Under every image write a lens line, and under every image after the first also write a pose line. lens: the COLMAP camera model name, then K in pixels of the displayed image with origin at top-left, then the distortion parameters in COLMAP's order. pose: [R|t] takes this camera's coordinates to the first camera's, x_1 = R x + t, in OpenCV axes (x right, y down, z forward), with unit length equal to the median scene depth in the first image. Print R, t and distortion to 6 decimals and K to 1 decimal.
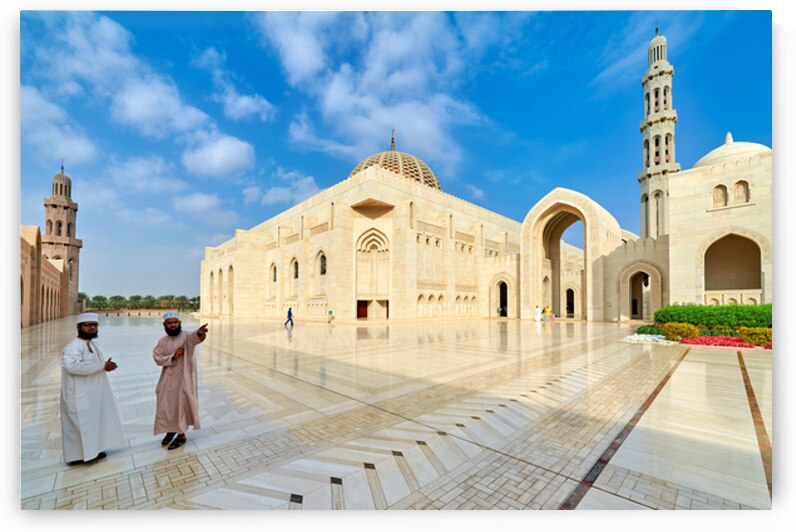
lens RADIAL K [[316.6, 0, 374.4], [0, 316.6, 308.2], [0, 0, 1]] dist [-0.000675, -0.001722]
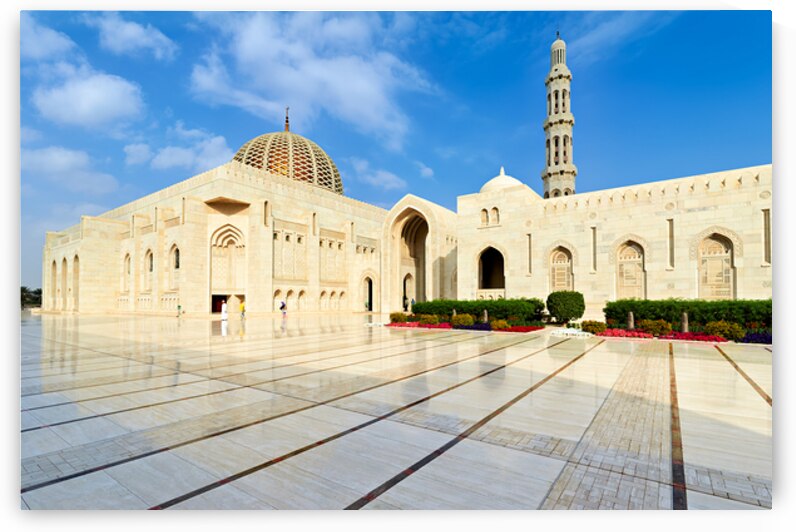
lens RADIAL K [[378.6, 0, 381.1], [0, 378.6, 300.3], [0, 0, 1]] dist [0.007296, -0.006816]
pose [[0.980783, 0.002321, 0.195088, 0.168228], [-0.001174, 0.999981, -0.005997, -0.001462], [-0.195099, 0.005653, 0.980767, -0.200539]]
